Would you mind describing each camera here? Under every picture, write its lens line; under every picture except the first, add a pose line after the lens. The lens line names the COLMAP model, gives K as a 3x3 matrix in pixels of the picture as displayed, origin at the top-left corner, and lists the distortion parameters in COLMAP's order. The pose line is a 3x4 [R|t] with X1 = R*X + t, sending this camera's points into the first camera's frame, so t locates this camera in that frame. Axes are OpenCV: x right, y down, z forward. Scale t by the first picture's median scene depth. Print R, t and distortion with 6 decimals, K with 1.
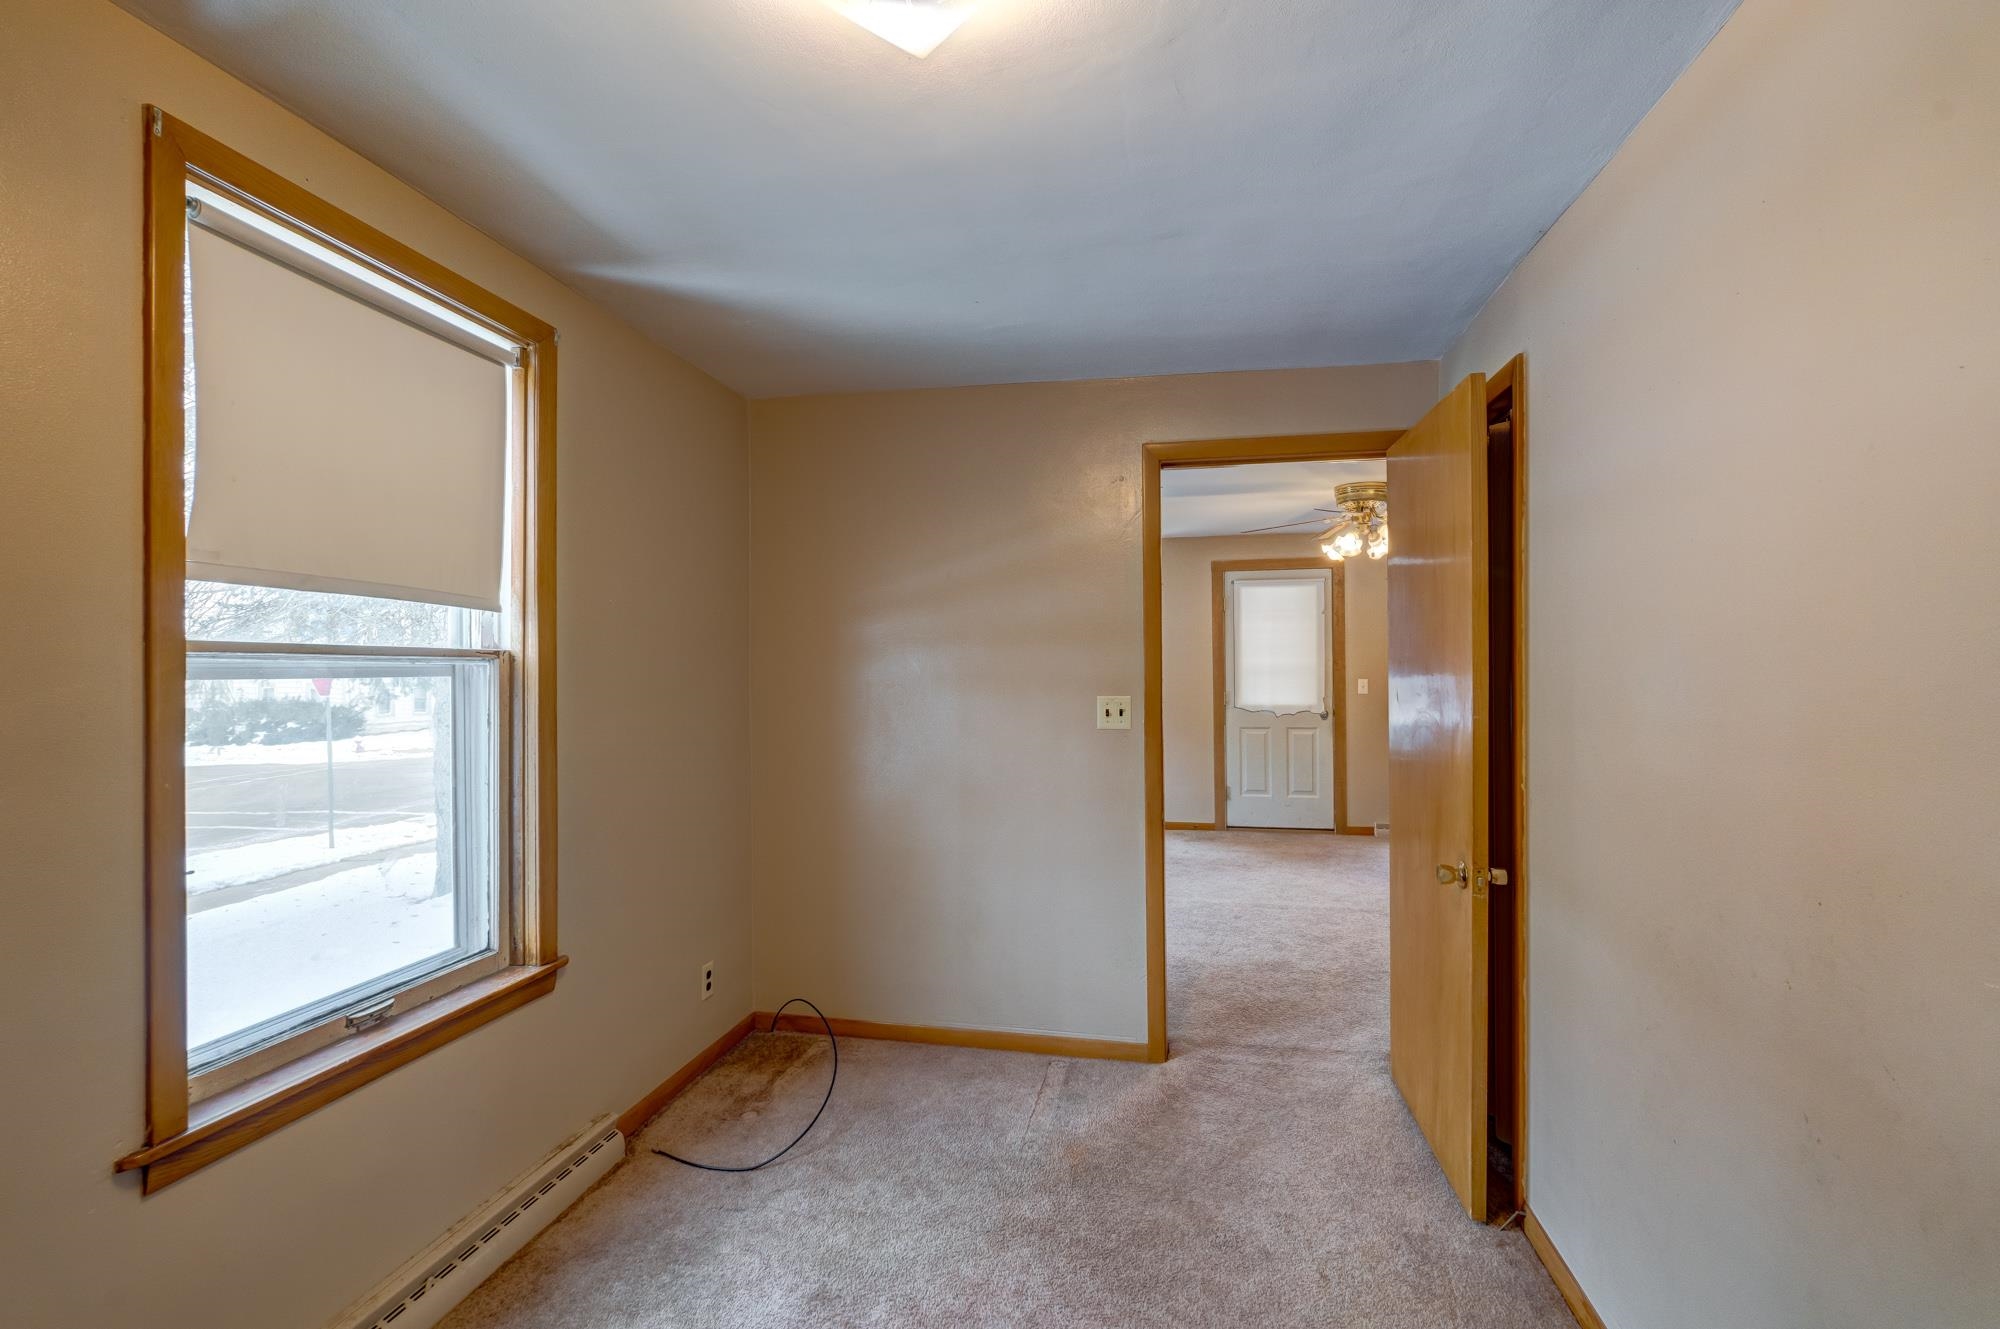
lens RADIAL K [[885.6, 0, 1014.7], [0, 885.6, 666.6], [0, 0, 1]] dist [-0.005046, 0.000332]
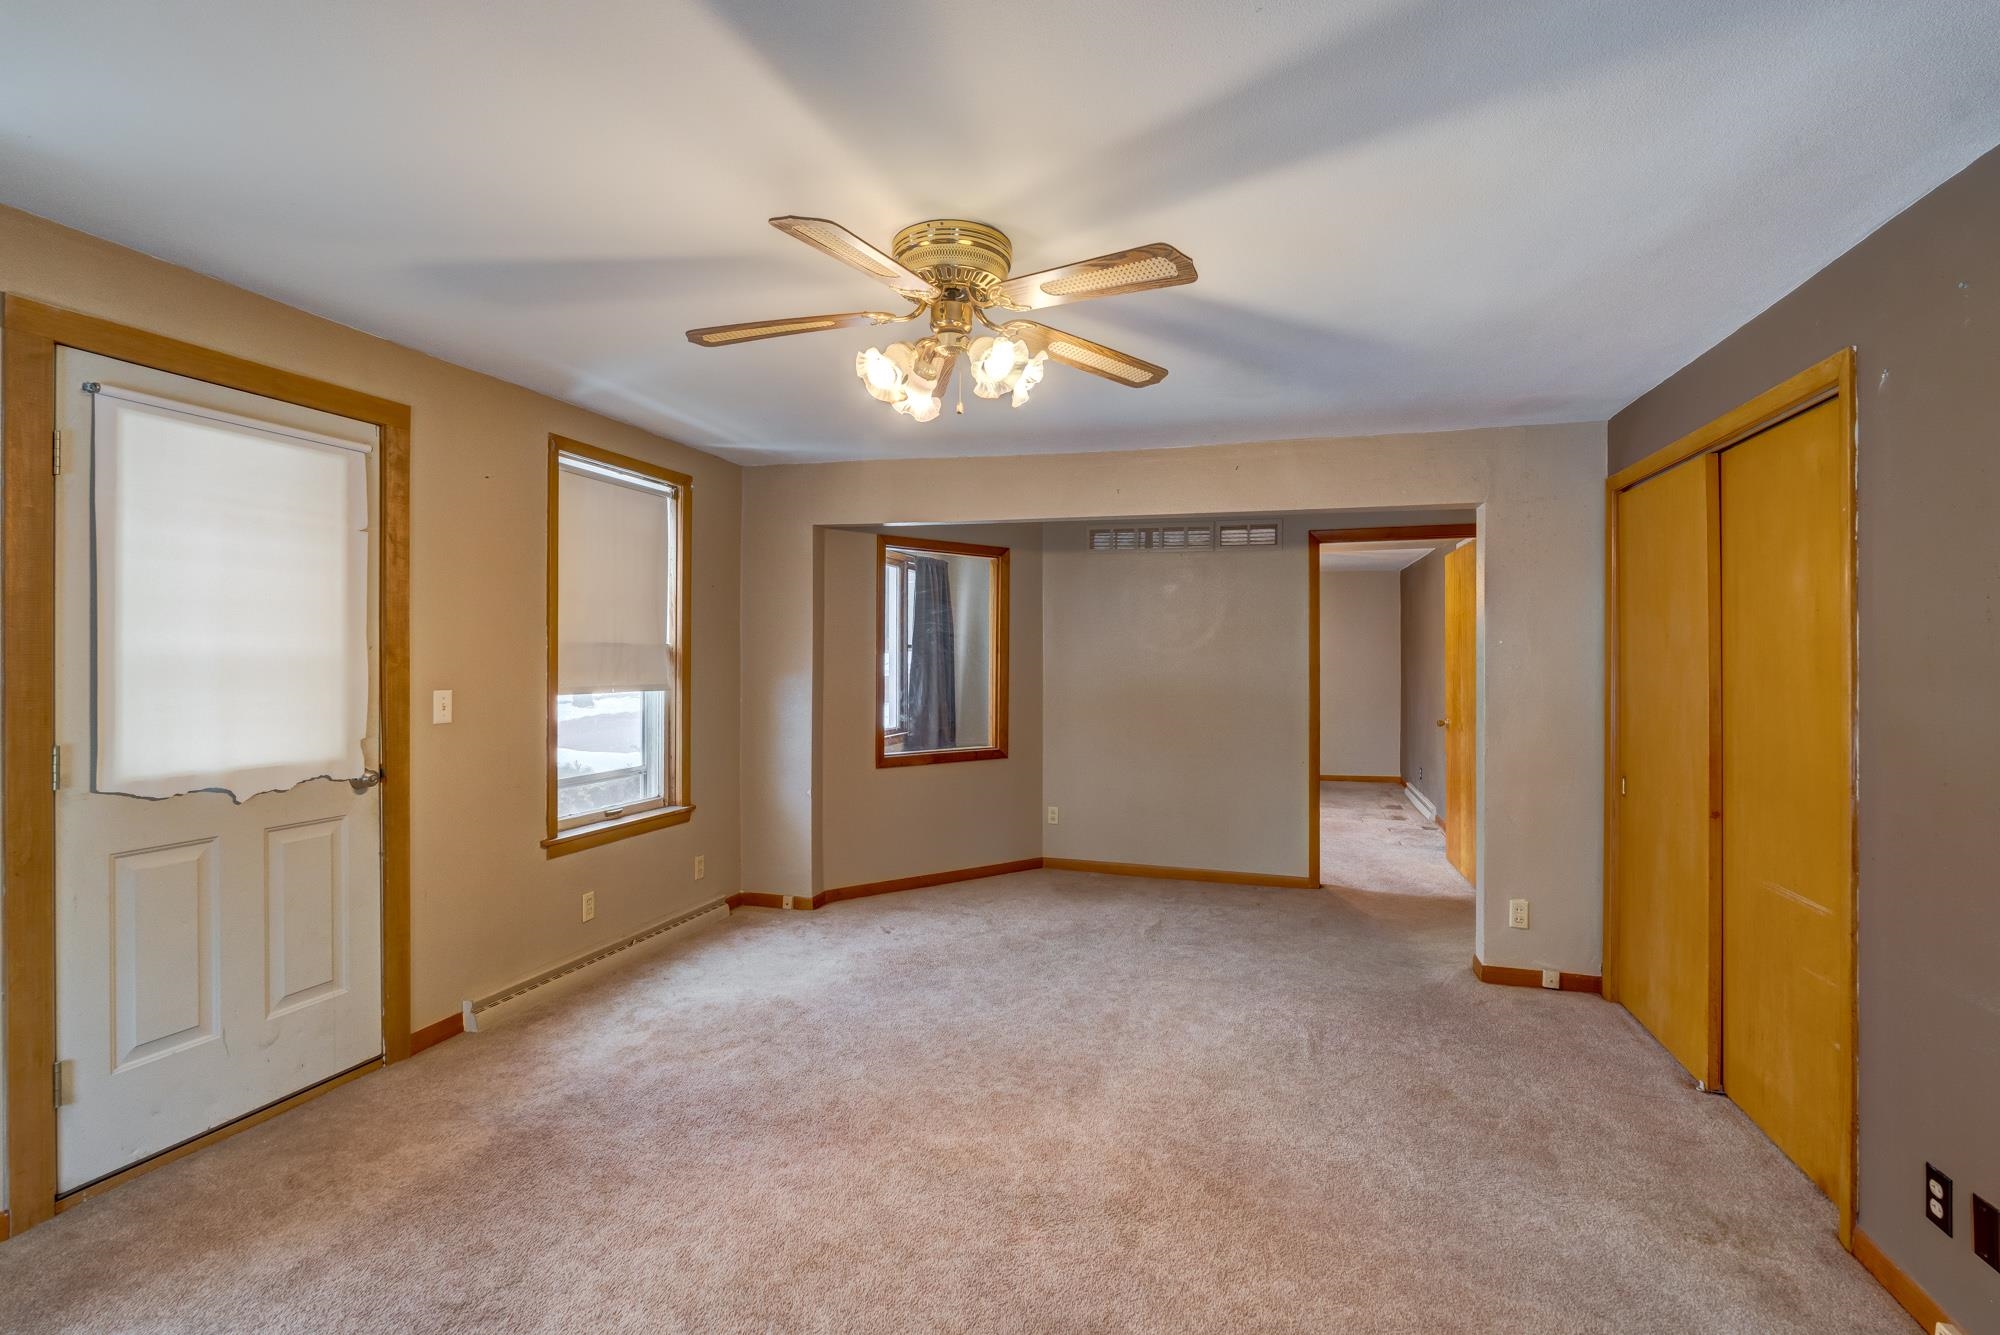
lens RADIAL K [[901.2, 0, 997.8], [0, 901.2, 654.3], [0, 0, 1]] dist [-0.008148, 0.000578]
pose [[0.108939, 0.008335, 0.994013, -0.027097], [-0.003912, 0.999961, -0.007956, -0.001459], [-0.994041, -0.003022, 0.108968, 0.667206]]
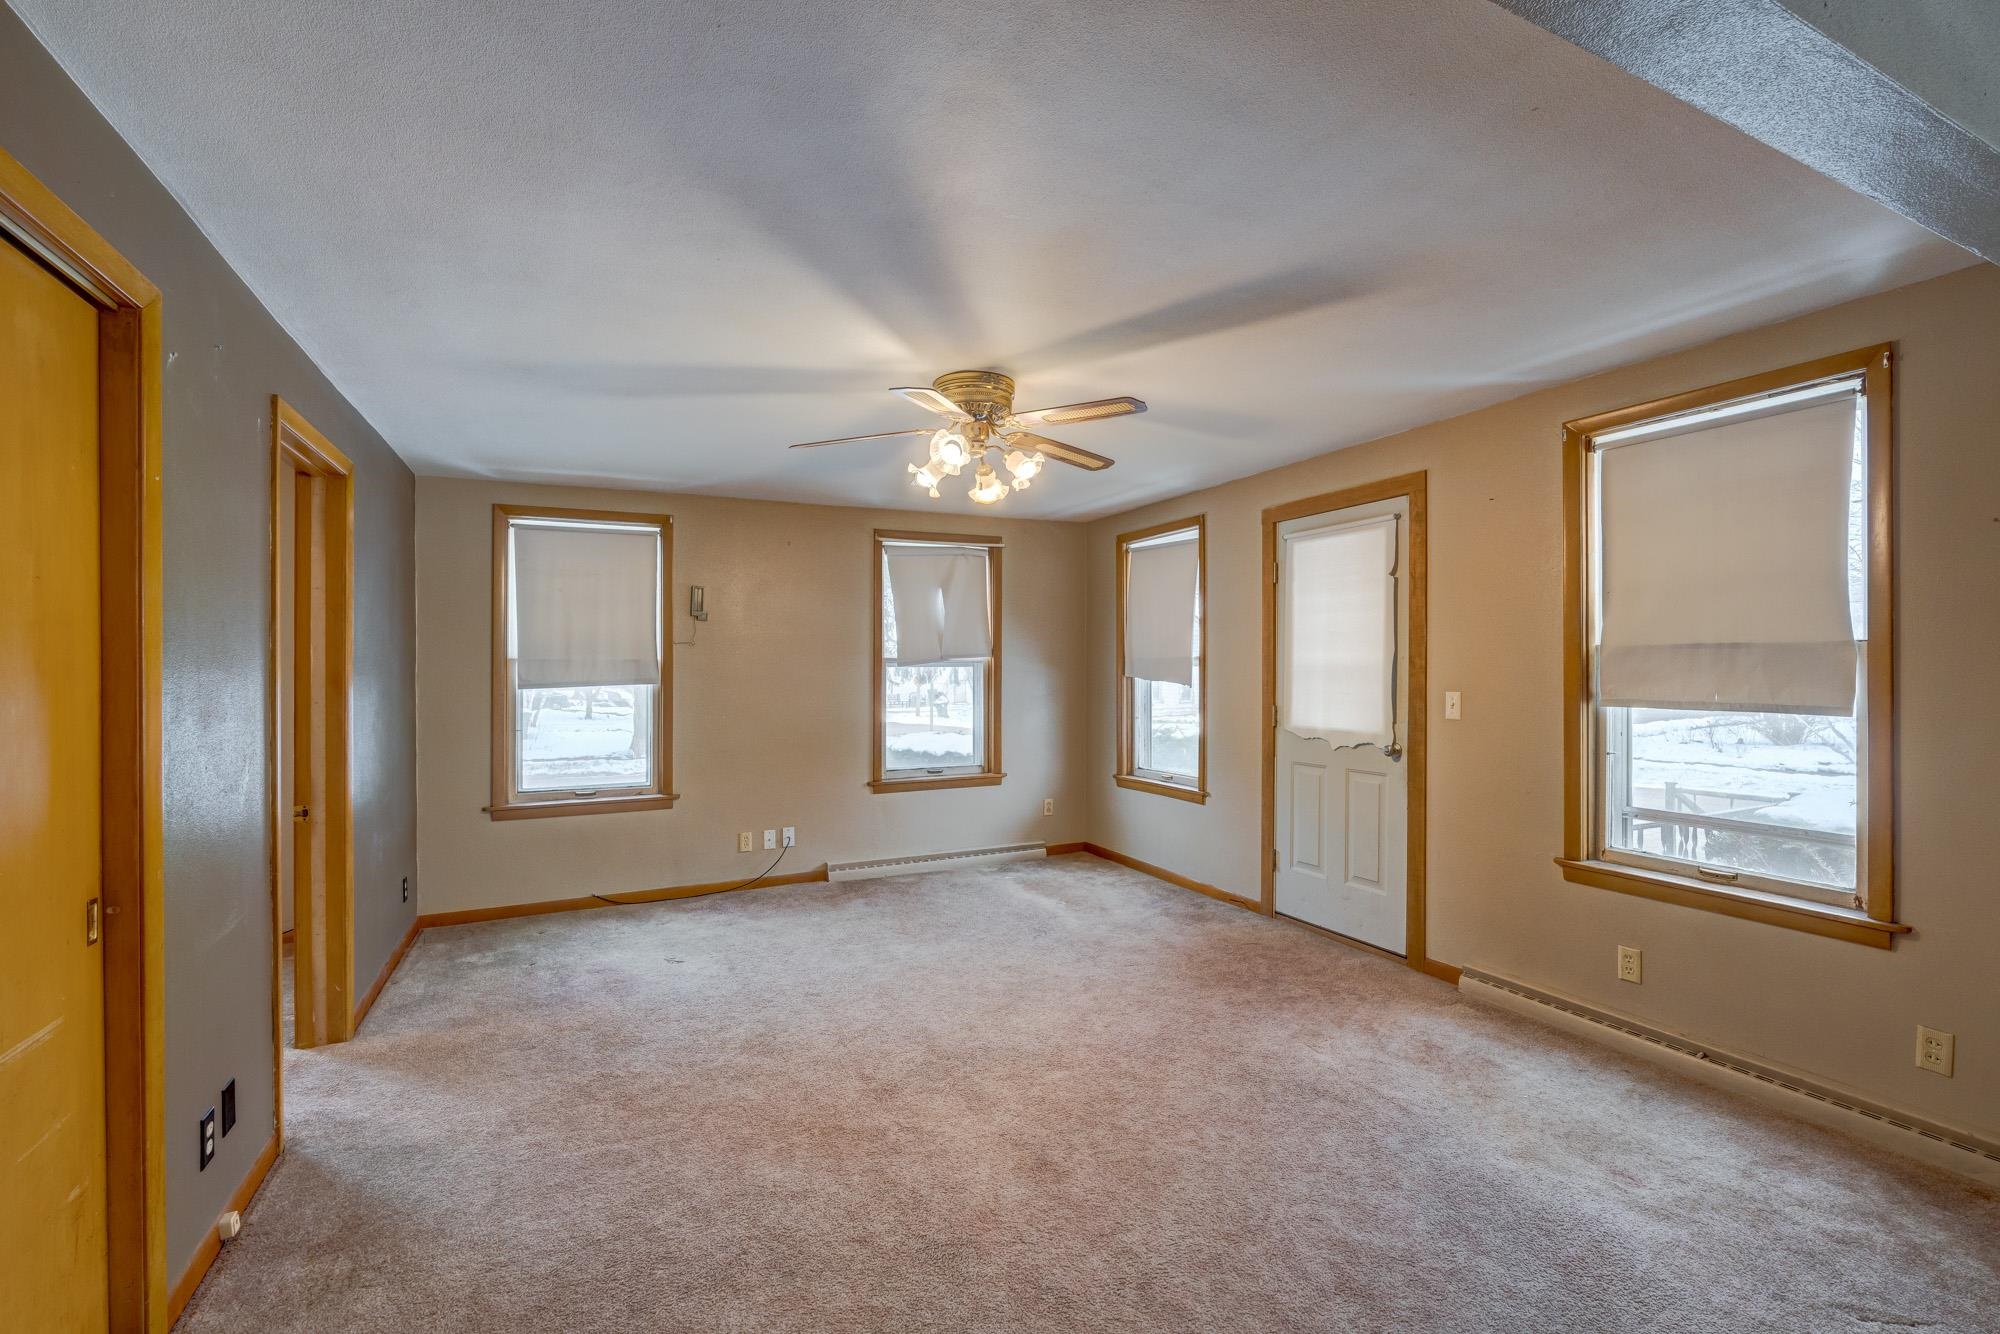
lens RADIAL K [[871.2, 0, 1001.8], [0, 871.2, 680.4], [0, 0, 1]] dist [-0.006950, 0.000586]
pose [[0.602222, 0.013894, -0.798208, 0.645085], [-0.000753, 0.999858, 0.016836, -0.001359], [0.798328, -0.009538, 0.602147, 0.460912]]
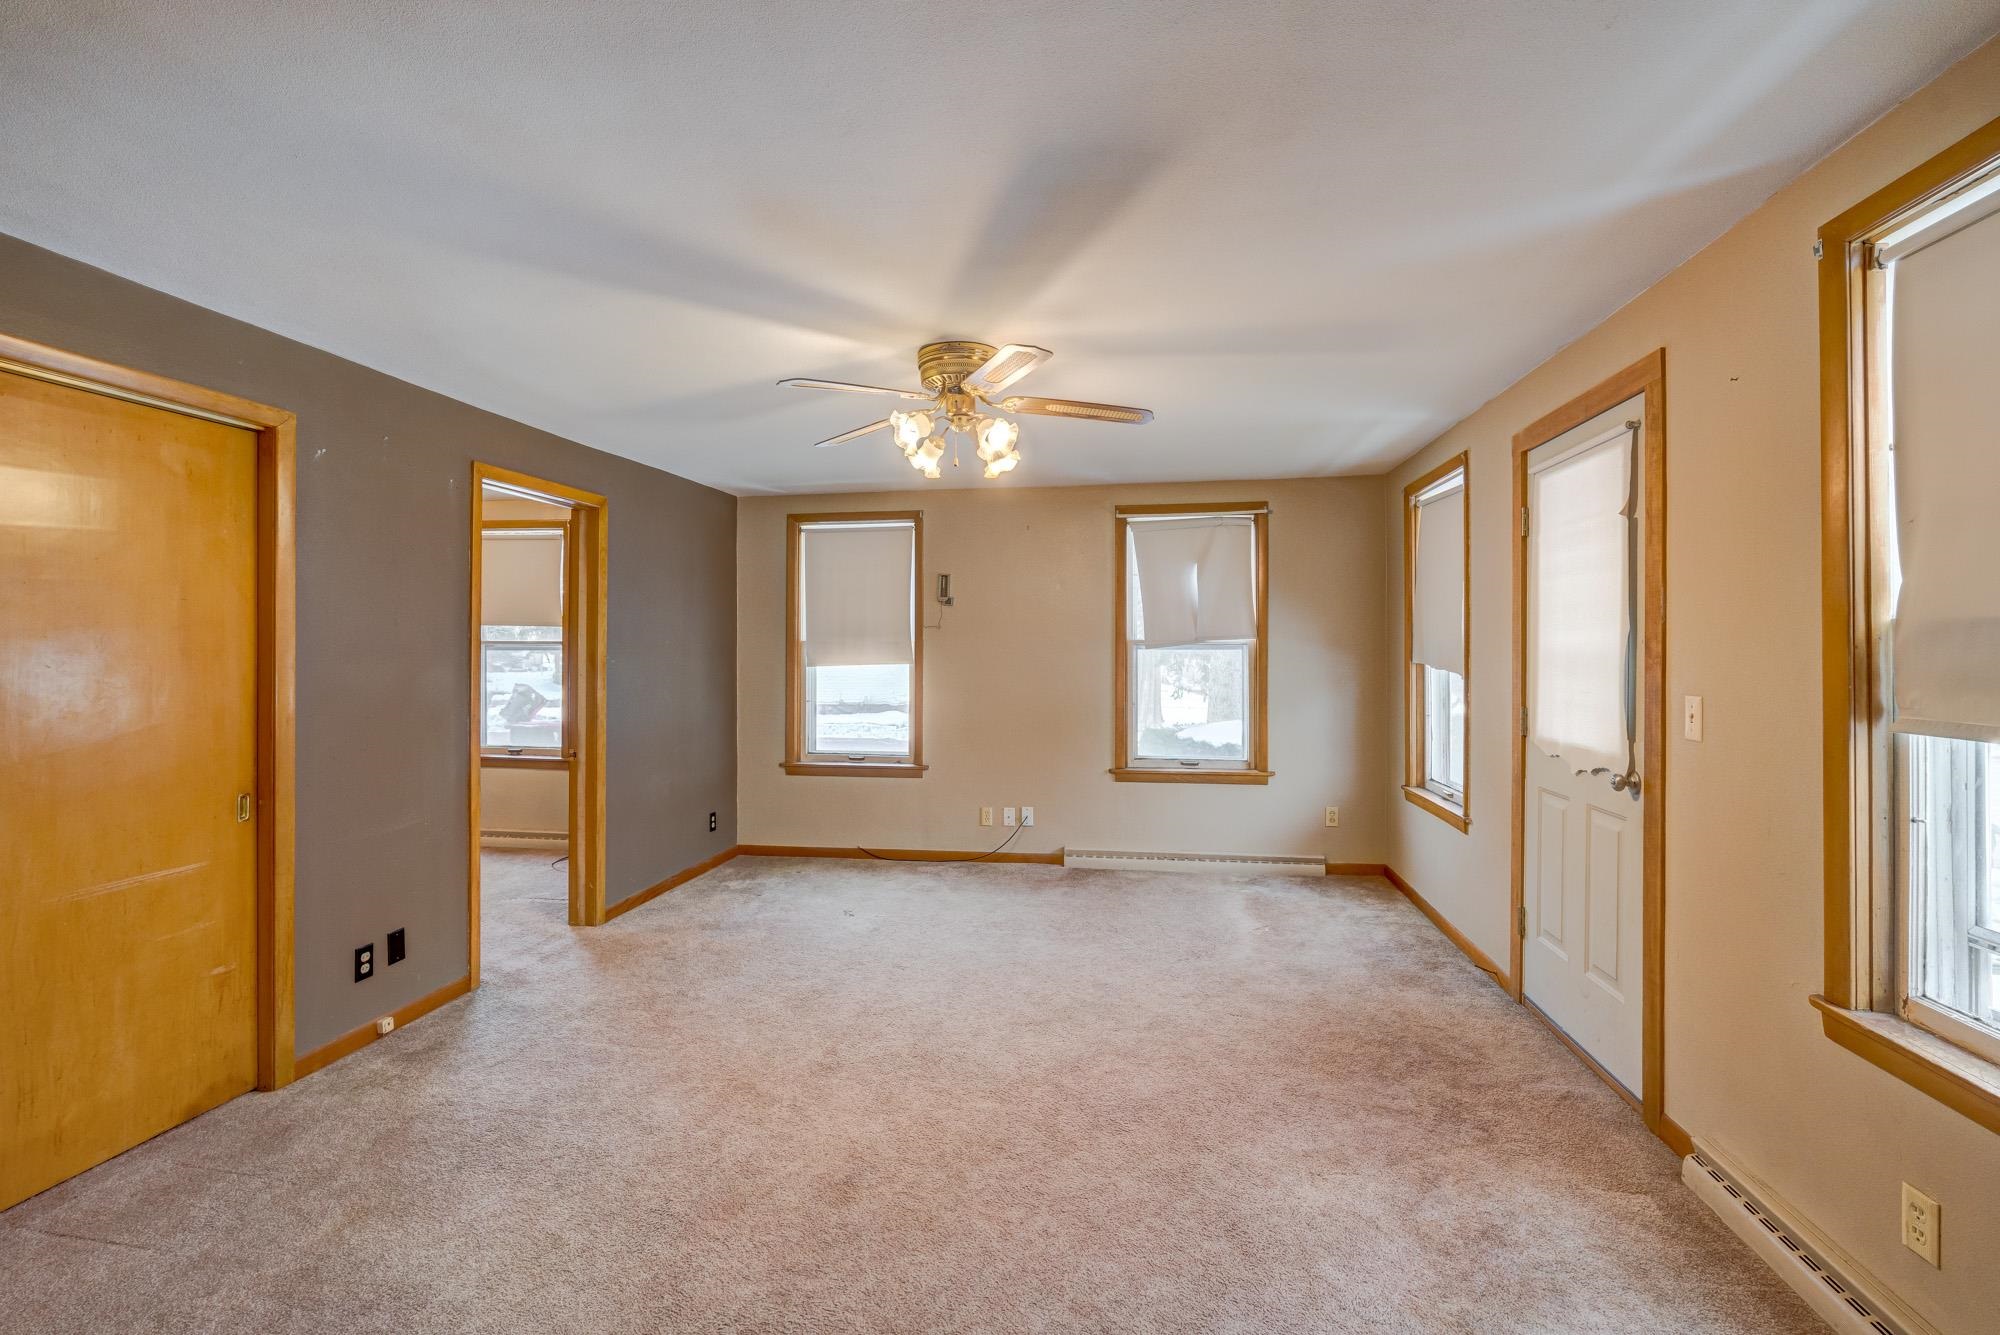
lens RADIAL K [[882.9, 0, 1005.8], [0, 882.9, 651.0], [0, 0, 1]] dist [-0.011438, 0.003695]
pose [[0.040910, 0.008017, -0.999131, 0.709507], [-0.003152, 0.999964, 0.007895, -0.004535], [0.999158, 0.002826, 0.040934, 0.721705]]
